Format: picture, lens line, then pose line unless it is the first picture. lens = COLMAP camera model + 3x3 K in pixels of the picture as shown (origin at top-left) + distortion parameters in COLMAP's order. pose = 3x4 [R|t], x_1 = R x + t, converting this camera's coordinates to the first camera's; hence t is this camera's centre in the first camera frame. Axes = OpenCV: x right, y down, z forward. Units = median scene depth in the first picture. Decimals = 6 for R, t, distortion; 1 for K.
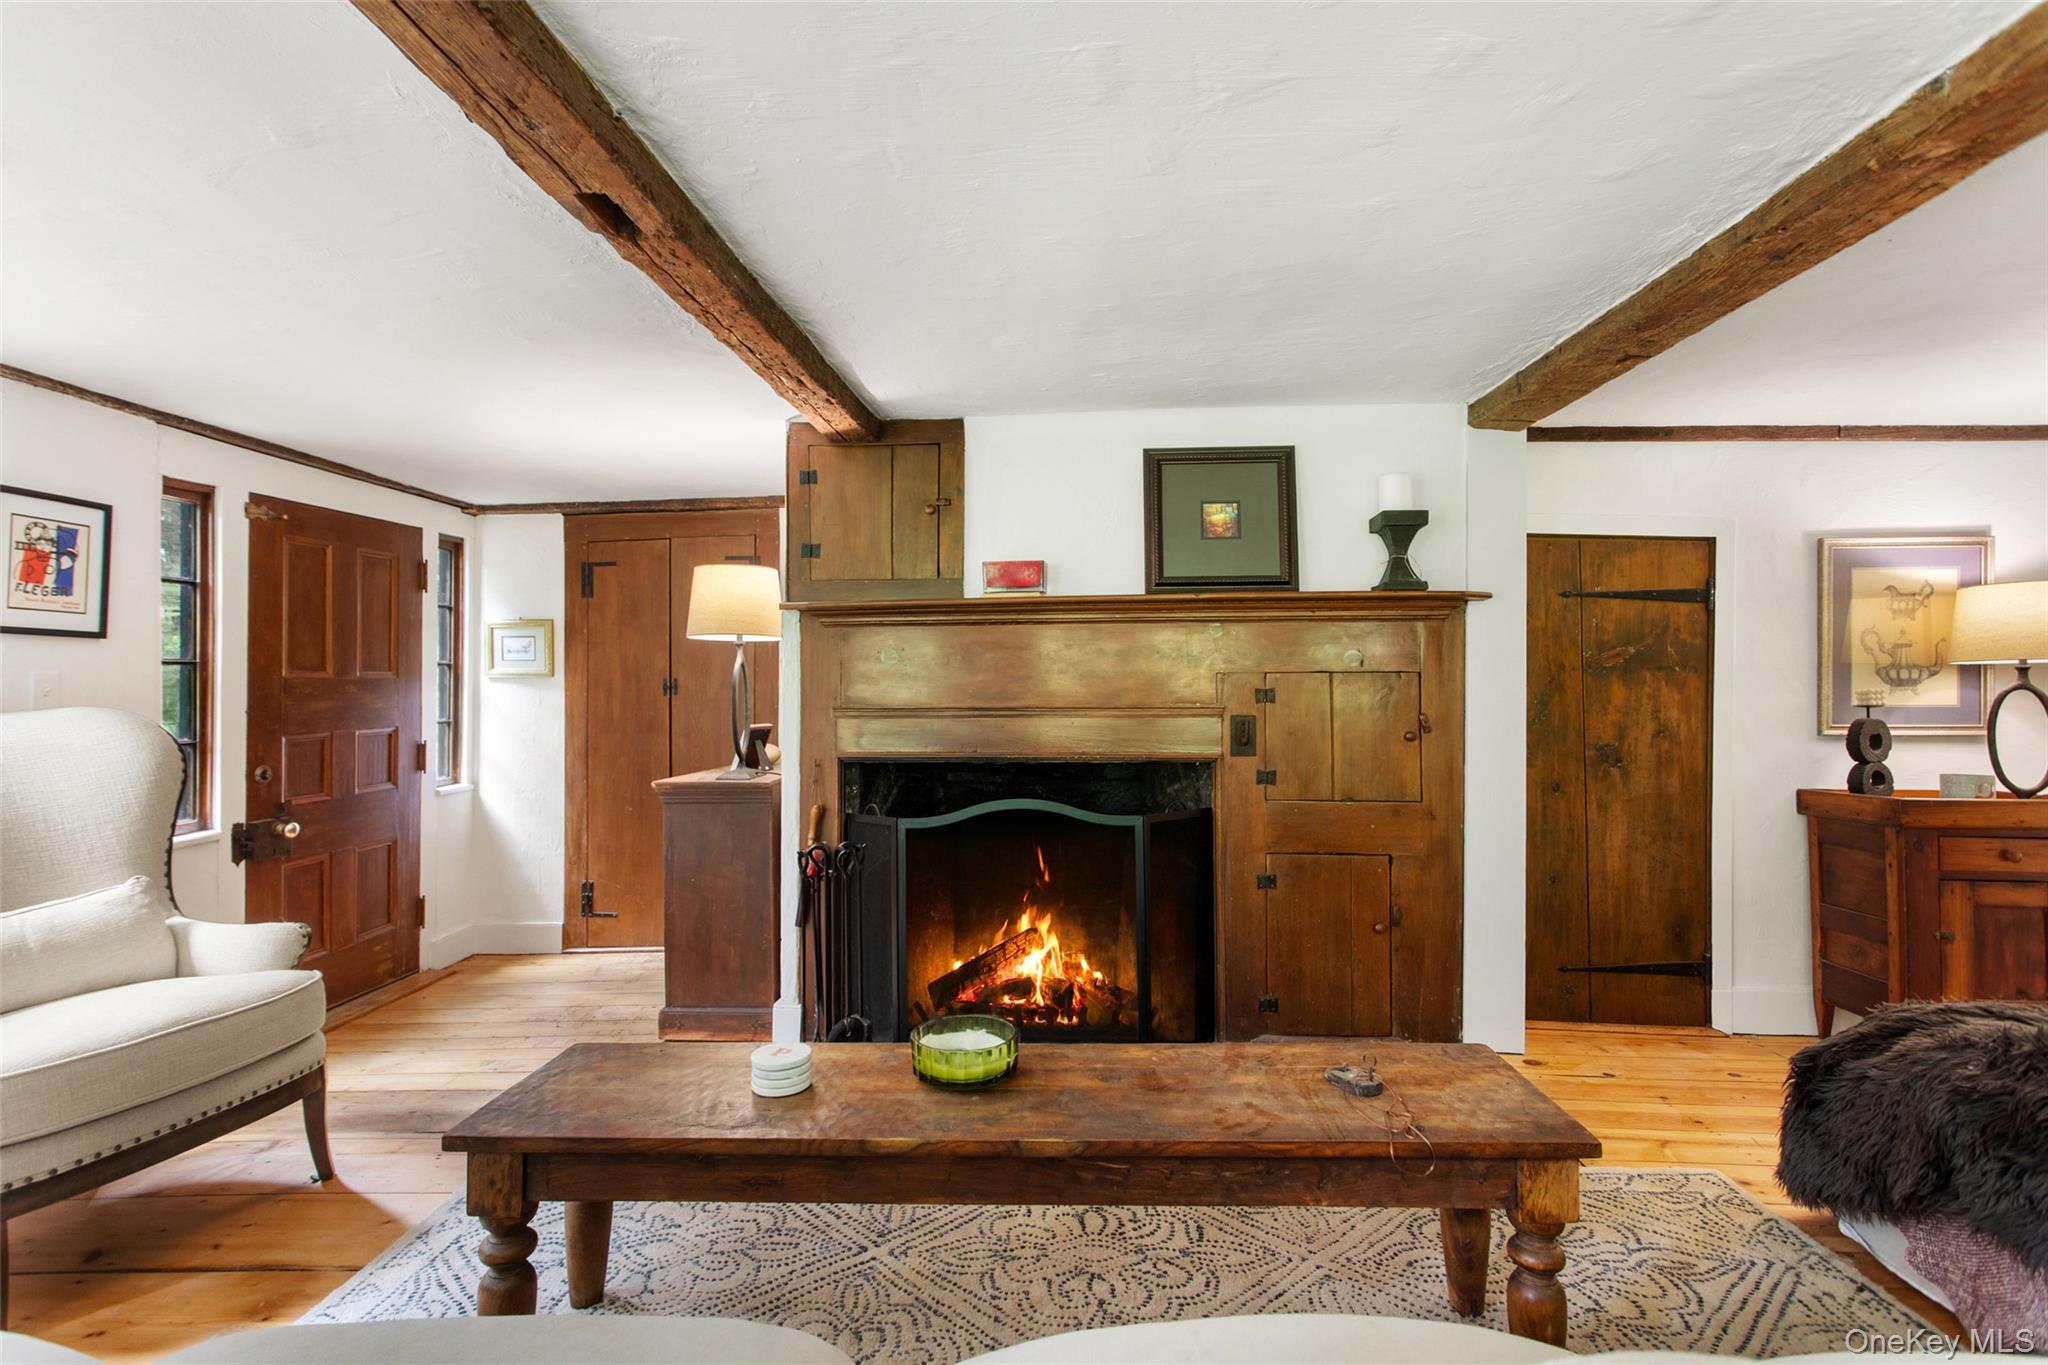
lens RADIAL K [[975.3, 0, 1041.7], [0, 975.3, 681.5], [0, 0, 1]] dist [0.004452, 0.000807]
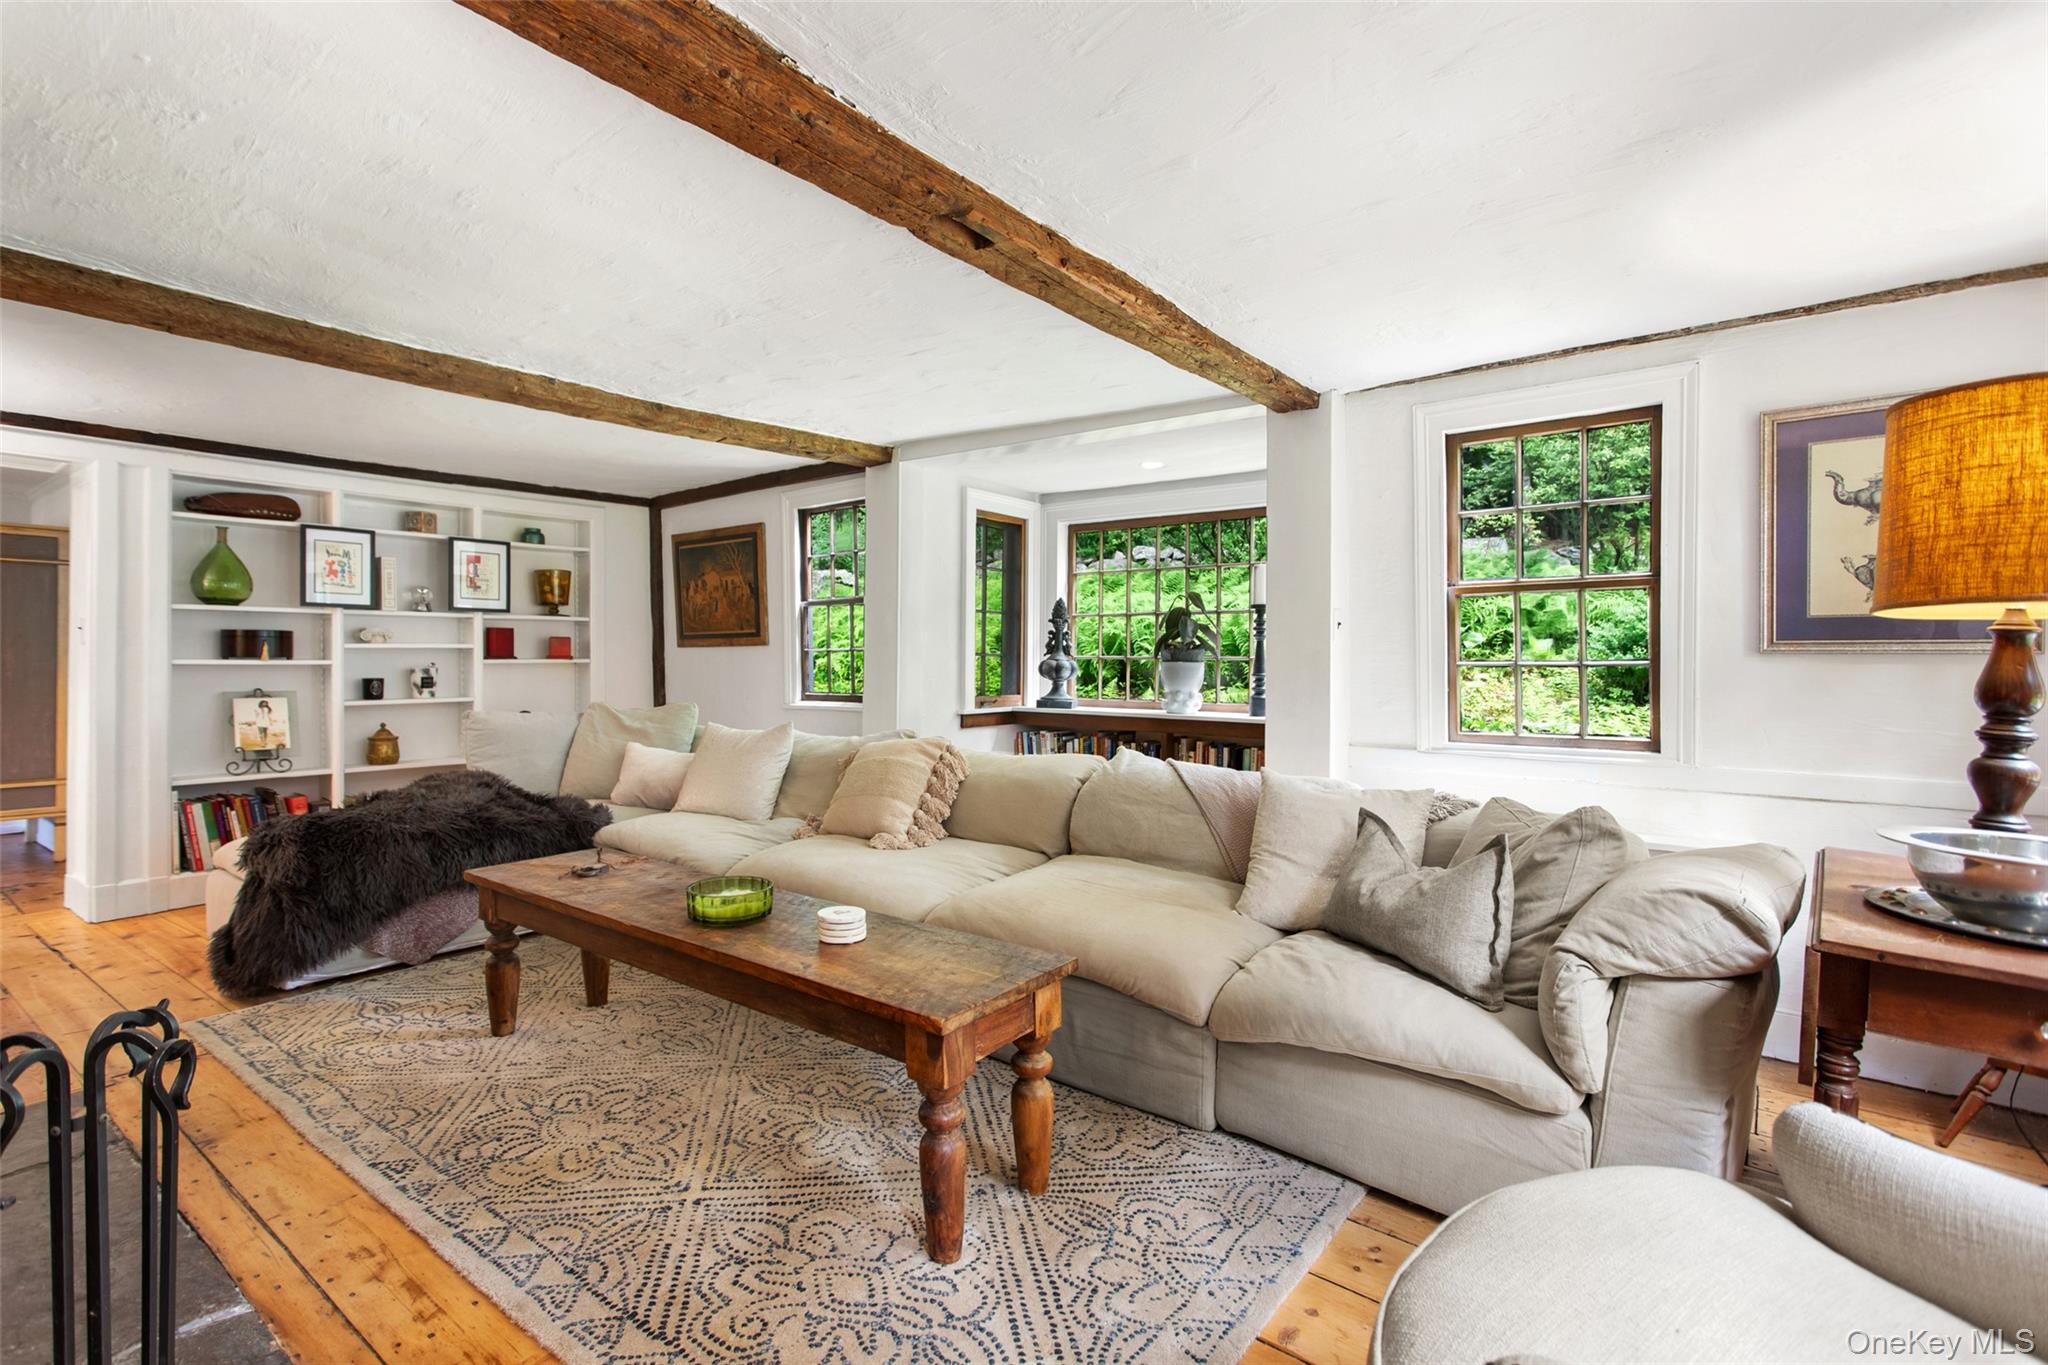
lens RADIAL K [[975.3, 0, 1009.0], [0, 975.3, 668.7], [0, 0, 1]] dist [0.004452, 0.000807]
pose [[-0.809149, -0.003324, 0.587593, -0.757776], [-0.001699, 0.999993, 0.003317, 0.046595], [-0.587600, 0.001685, -0.809150, 1.226041]]
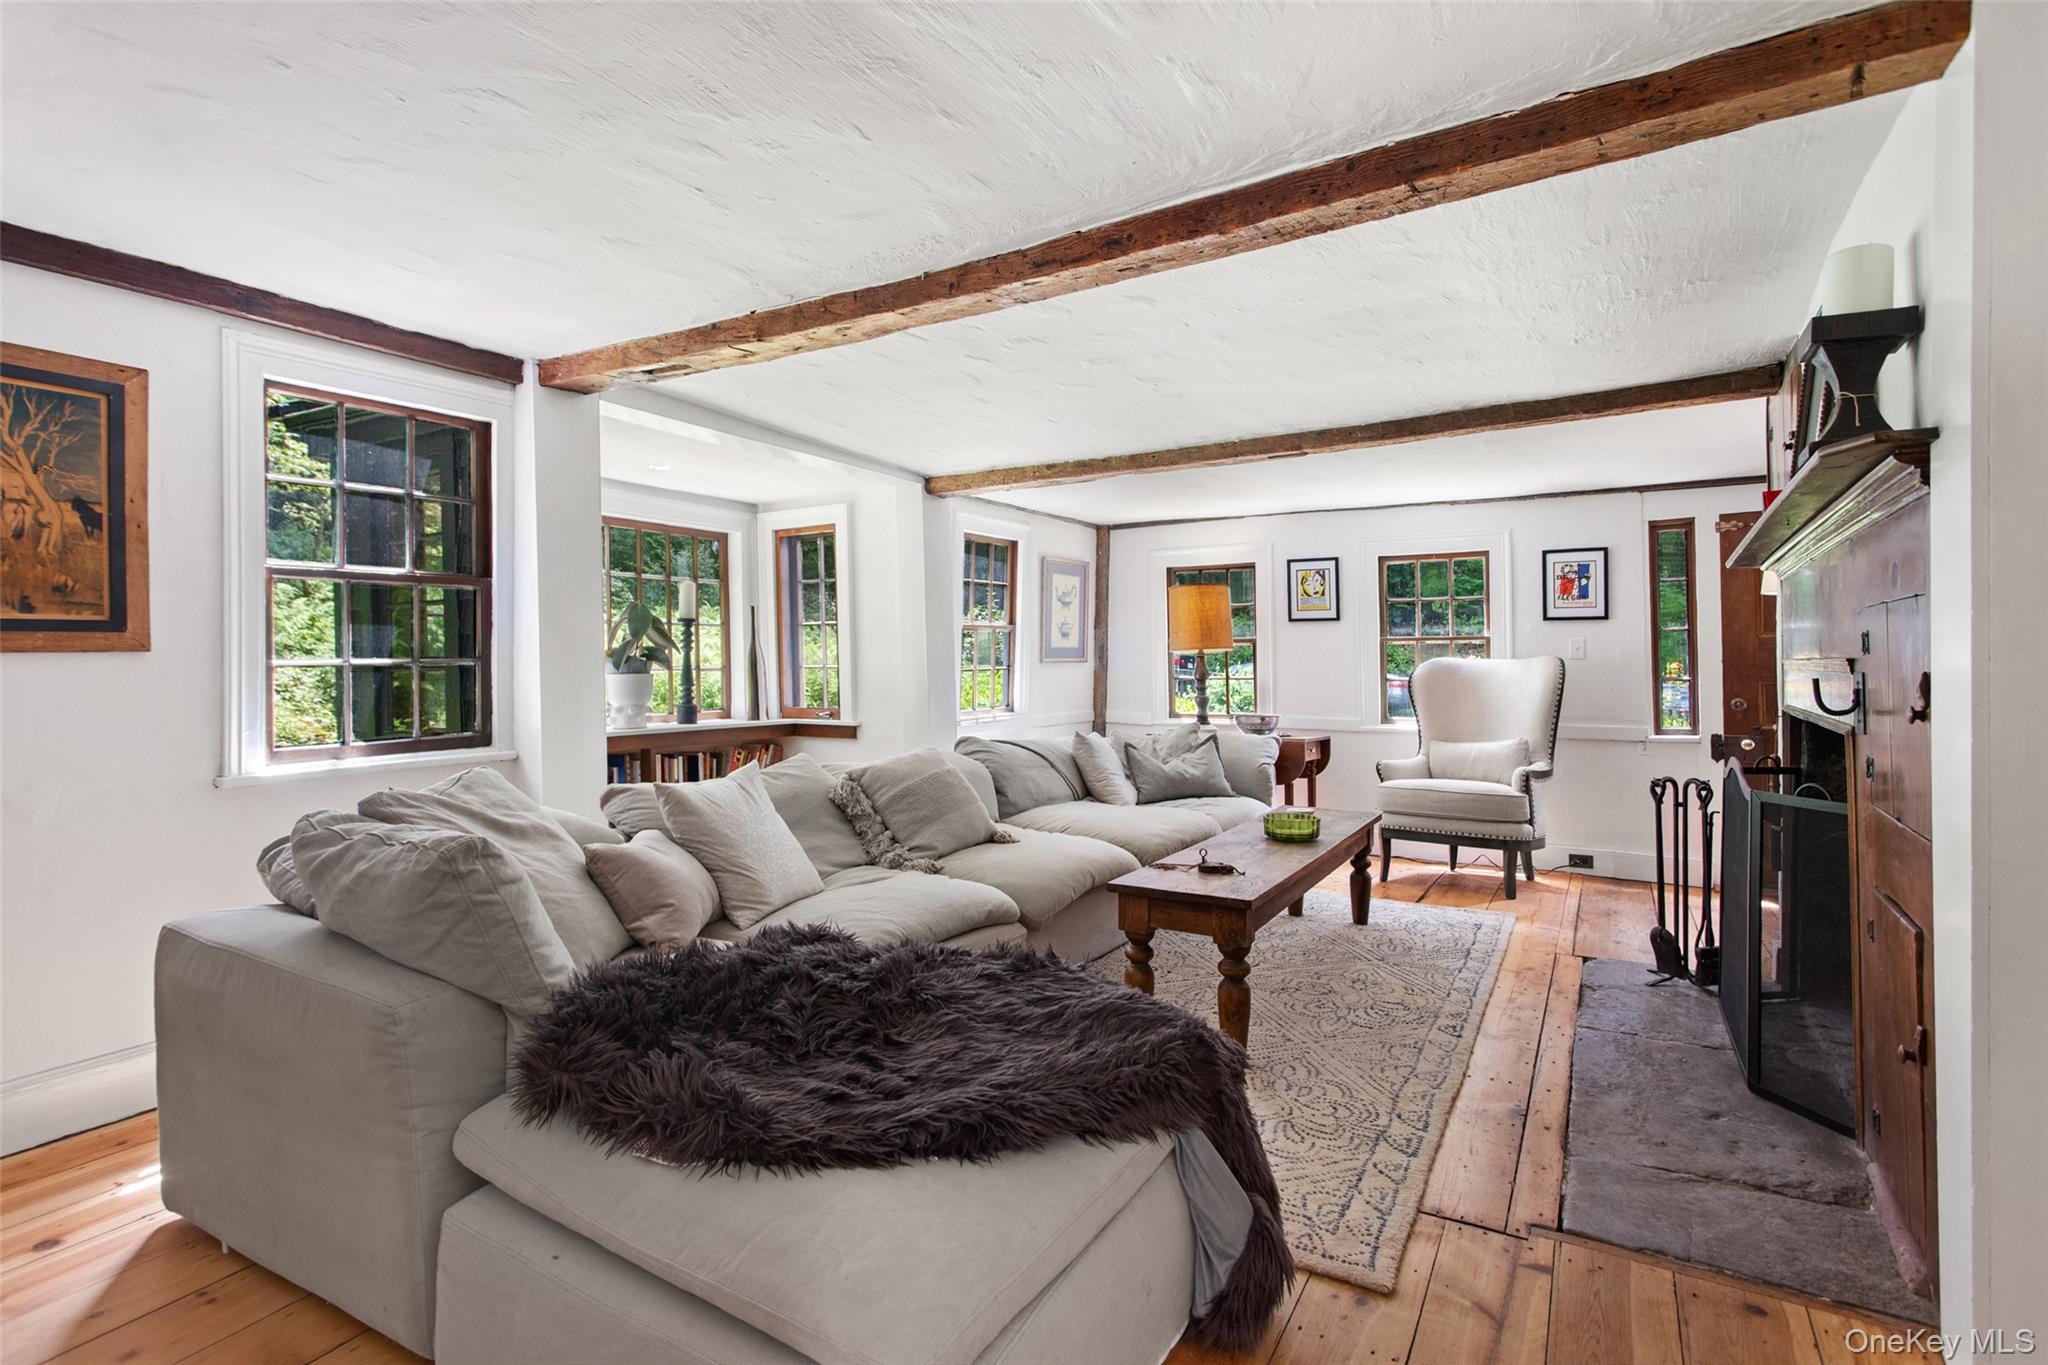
lens RADIAL K [[975.3, 0, 1011.8], [0, 975.3, 667.2], [0, 0, 1]] dist [0.004452, 0.000807]
pose [[-0.489487, 0.012530, -0.871921, 1.301884], [0.011164, 0.999905, 0.008102, 0.020579], [0.871939, -0.005769, -0.489580, 0.993220]]
